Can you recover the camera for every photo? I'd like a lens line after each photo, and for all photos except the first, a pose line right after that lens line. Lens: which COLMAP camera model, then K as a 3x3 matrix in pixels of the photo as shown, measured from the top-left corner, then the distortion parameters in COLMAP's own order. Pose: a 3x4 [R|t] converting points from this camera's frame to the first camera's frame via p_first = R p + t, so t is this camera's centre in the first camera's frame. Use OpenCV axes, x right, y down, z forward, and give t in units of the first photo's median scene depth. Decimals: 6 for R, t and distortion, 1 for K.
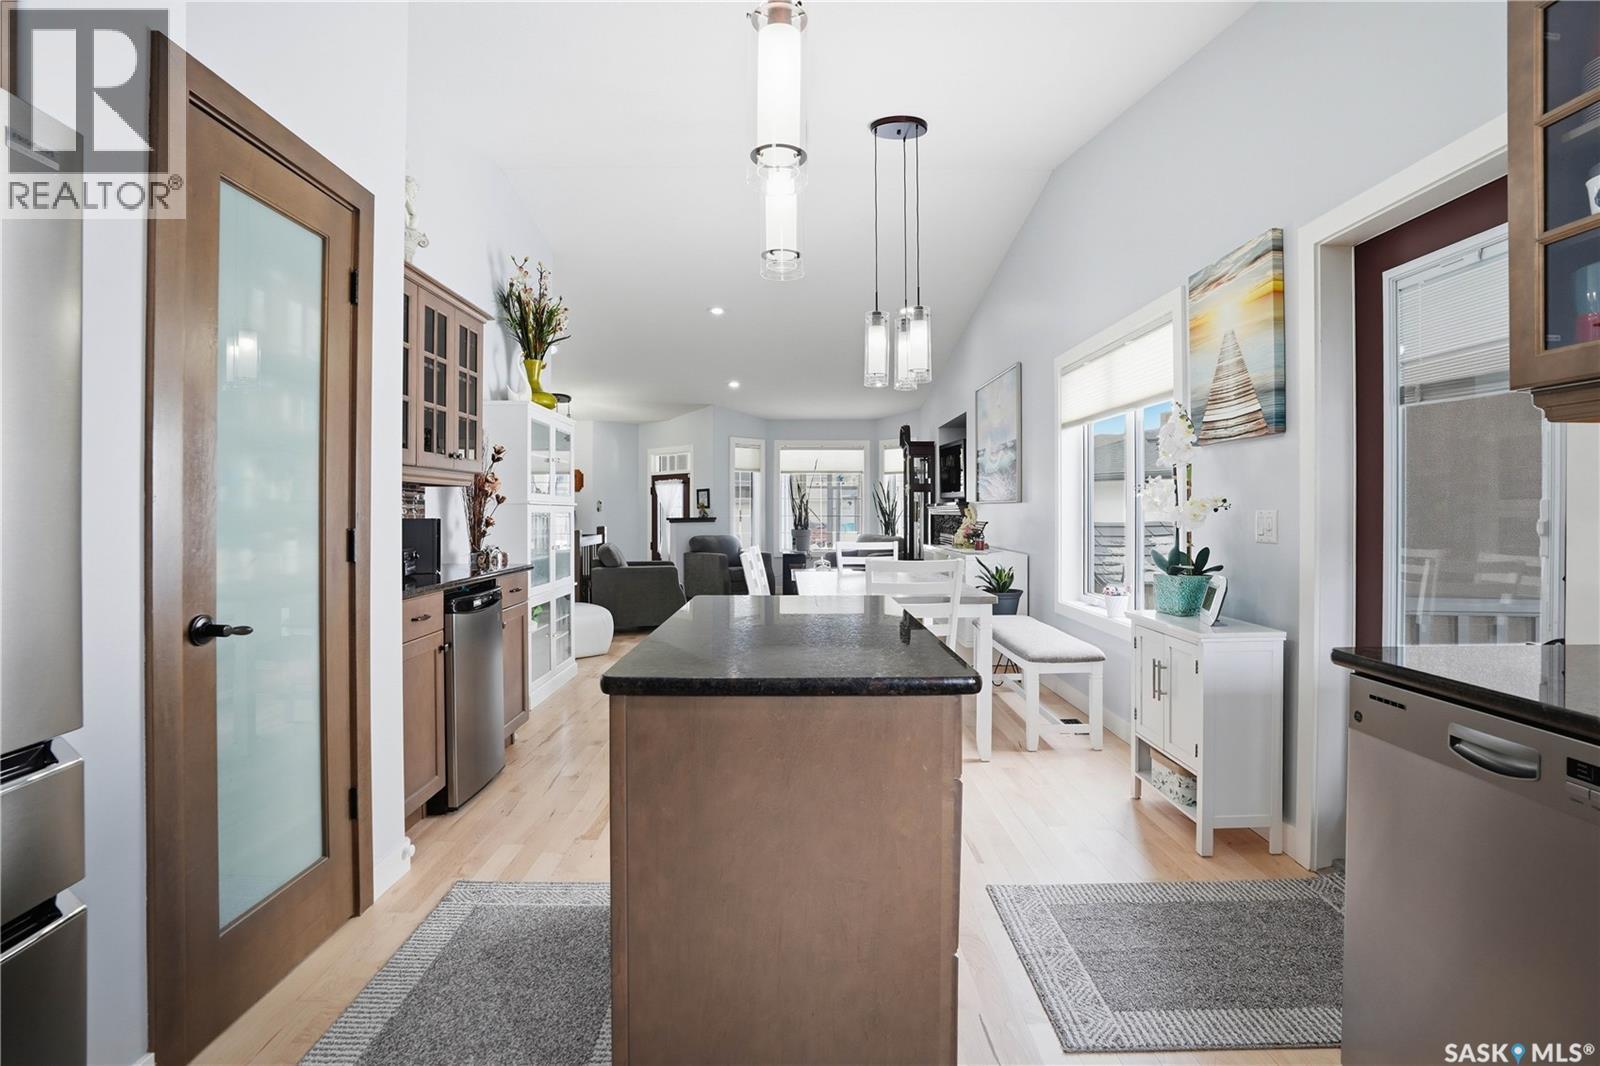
lens RADIAL K [[751.0, 0, 786.4], [0, 751.0, 527.3], [0, 0, 1]] dist [-0.061870, 0.022837]
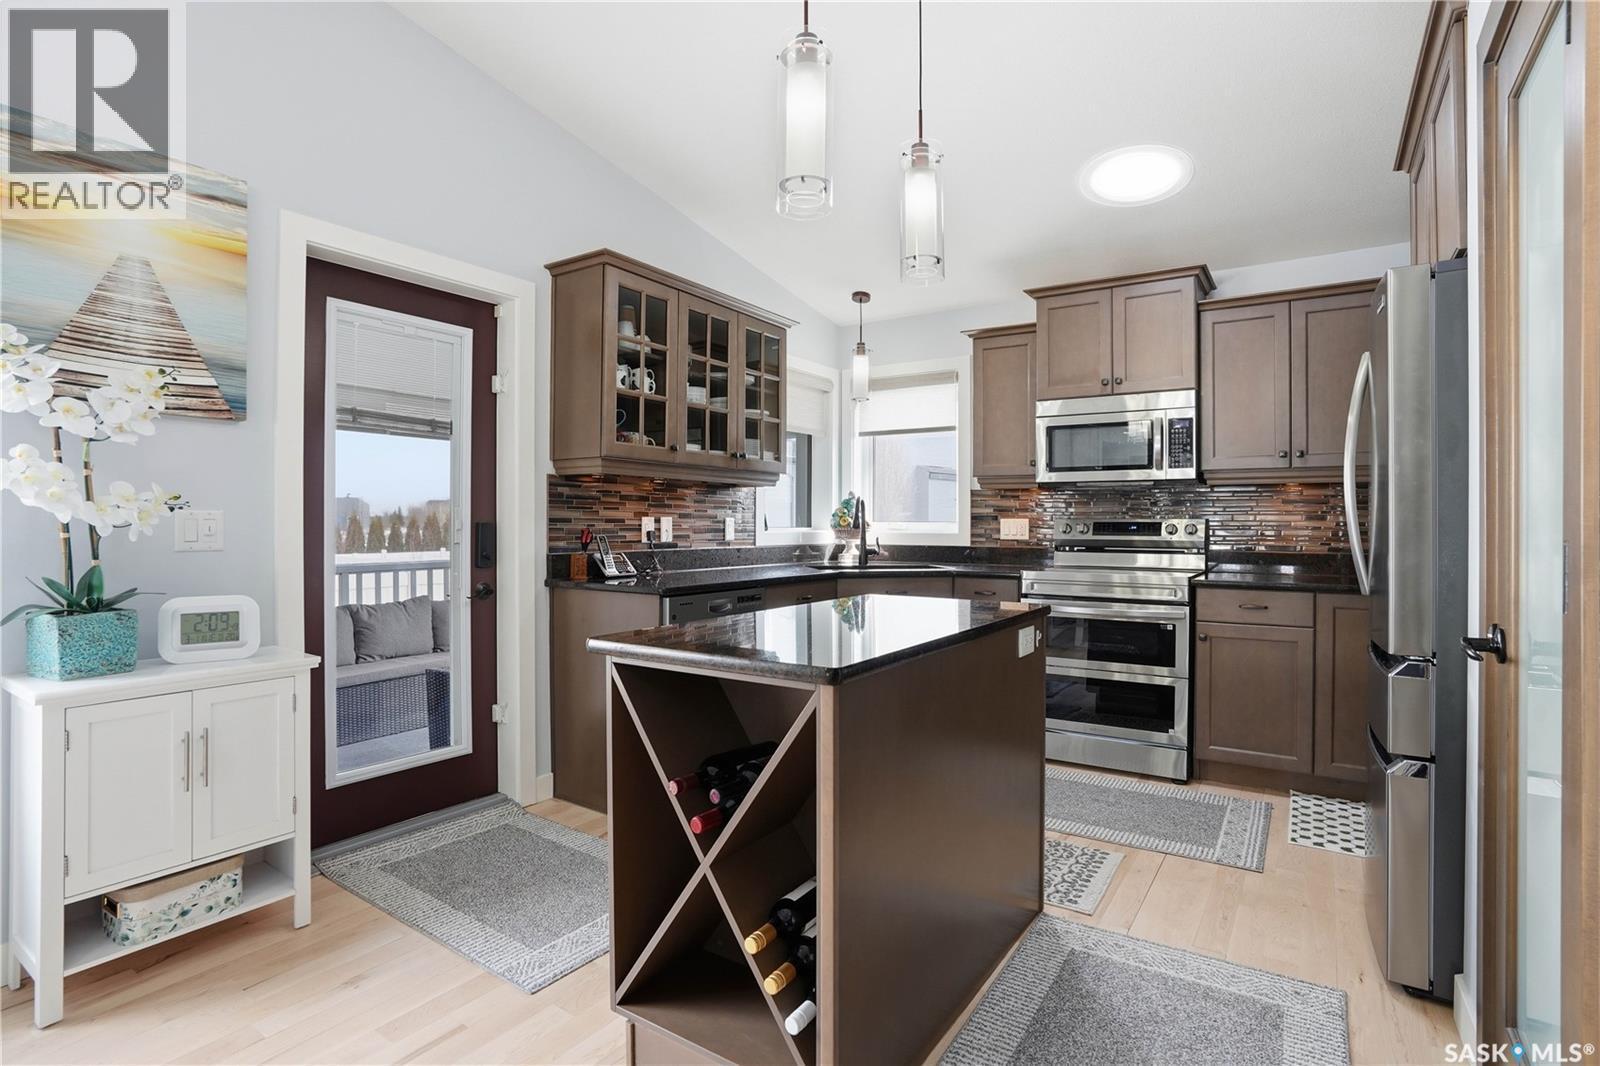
lens RADIAL K [[780.0, 0, 801.6], [0, 780.0, 529.4], [0, 0, 1]] dist [-0.049637, 0.001355]
pose [[-0.830119, -0.008056, 0.557528, -0.093995], [0.008337, 0.999605, 0.026857, -0.004886], [-0.557524, 0.026943, -0.829724, 0.346740]]
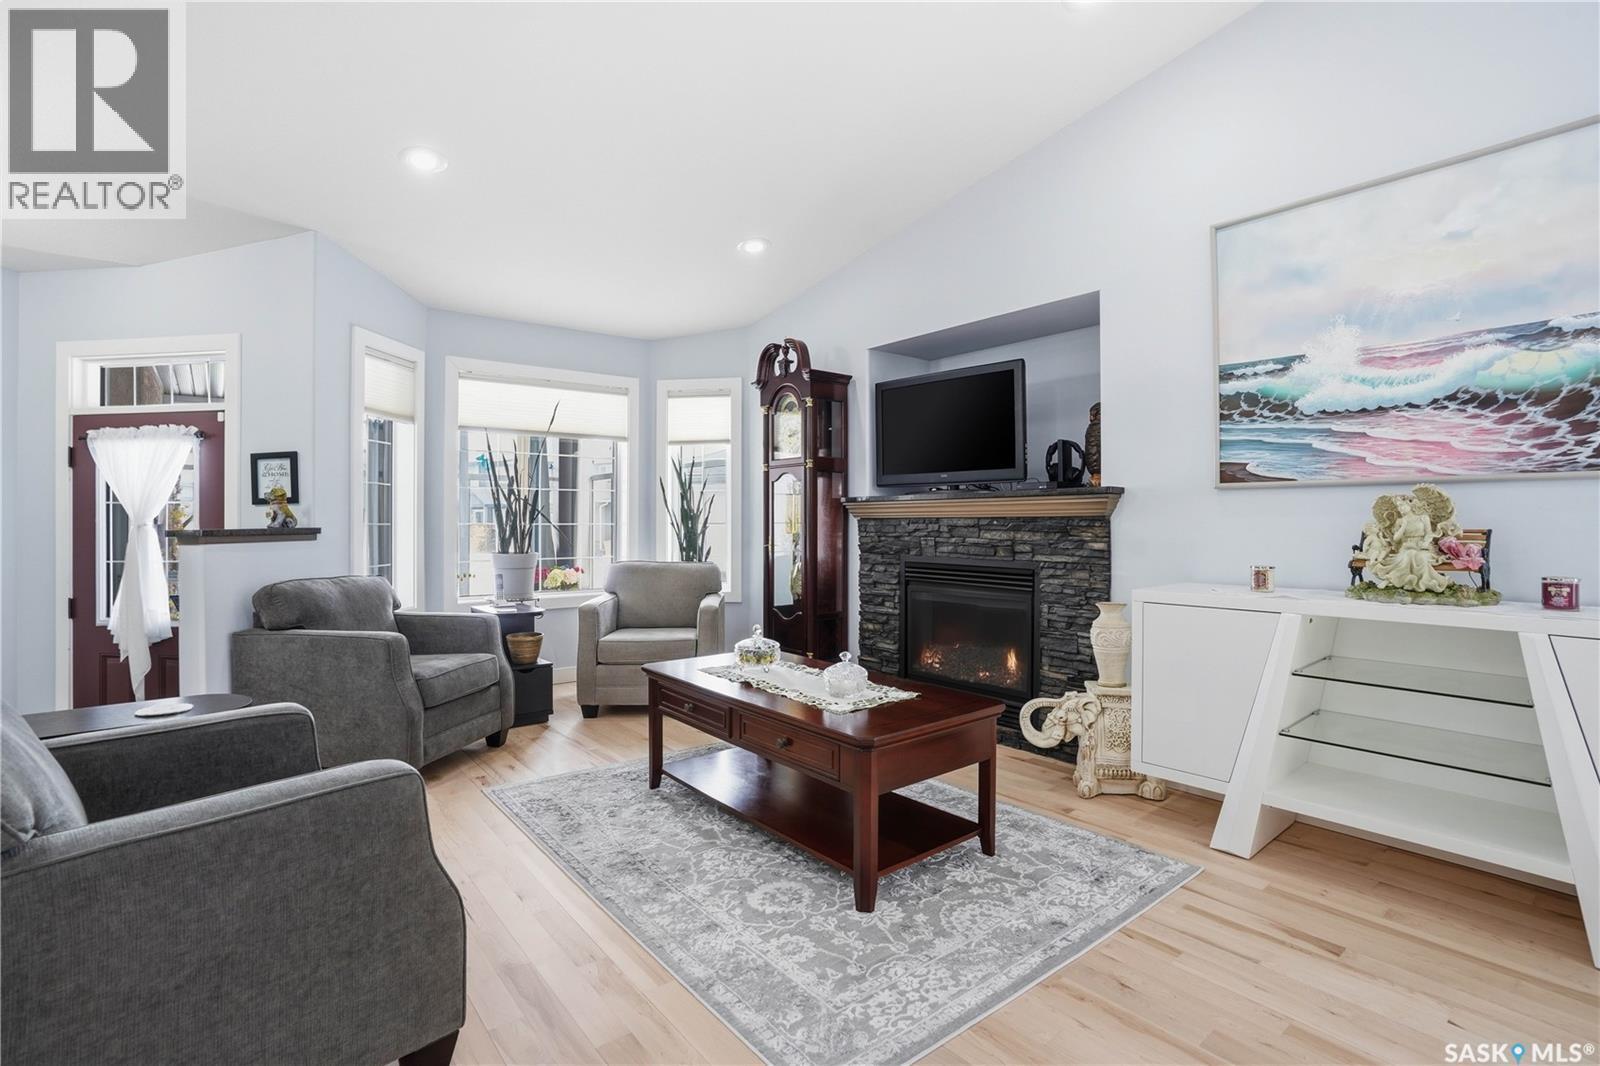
lens RADIAL K [[751.0, 0, 795.2], [0, 751.0, 514.3], [0, 0, 1]] dist [-0.061870, 0.022837]
pose [[0.779812, 0.001587, 0.626012, -0.138850], [0.016863, 0.999581, -0.023541, -0.007446], [-0.625787, 0.028914, 0.779458, 0.562349]]
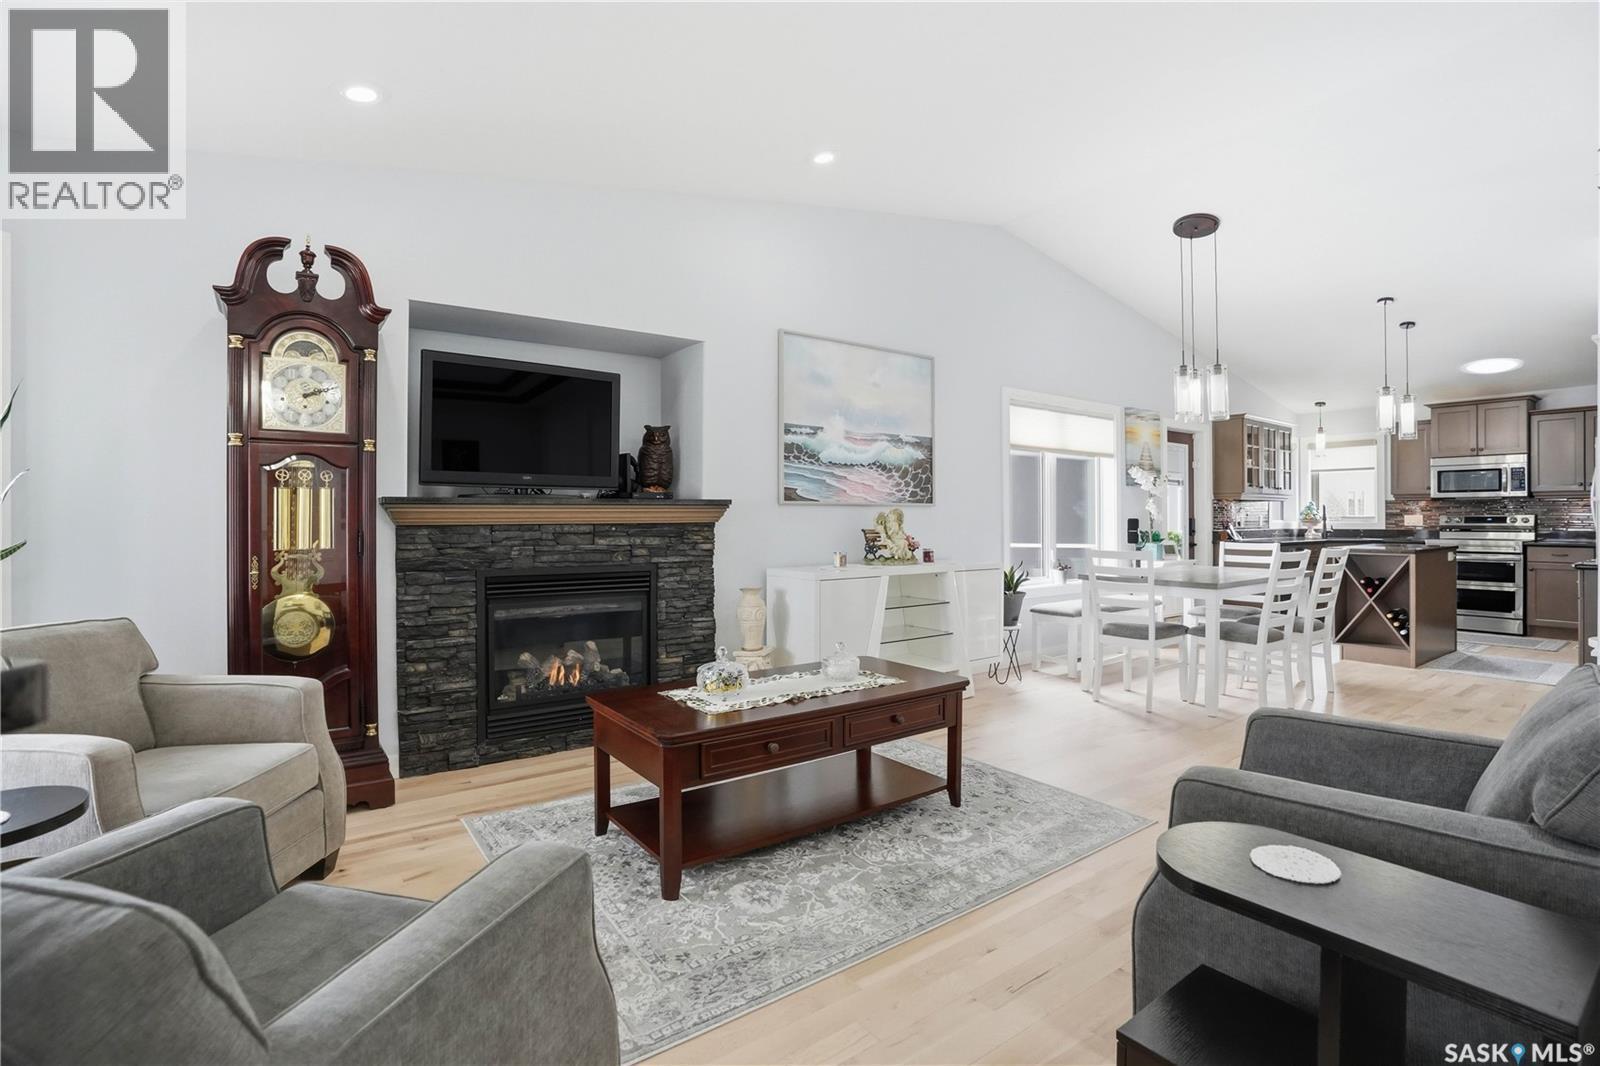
lens RADIAL K [[751.0, 0, 796.9], [0, 751.0, 519.3], [0, 0, 1]] dist [-0.061870, 0.022837]
pose [[-0.591431, -0.001924, 0.806353, -0.193404], [0.019123, 0.999682, 0.016412, -0.019780], [-0.806129, 0.025127, -0.591206, 0.943352]]
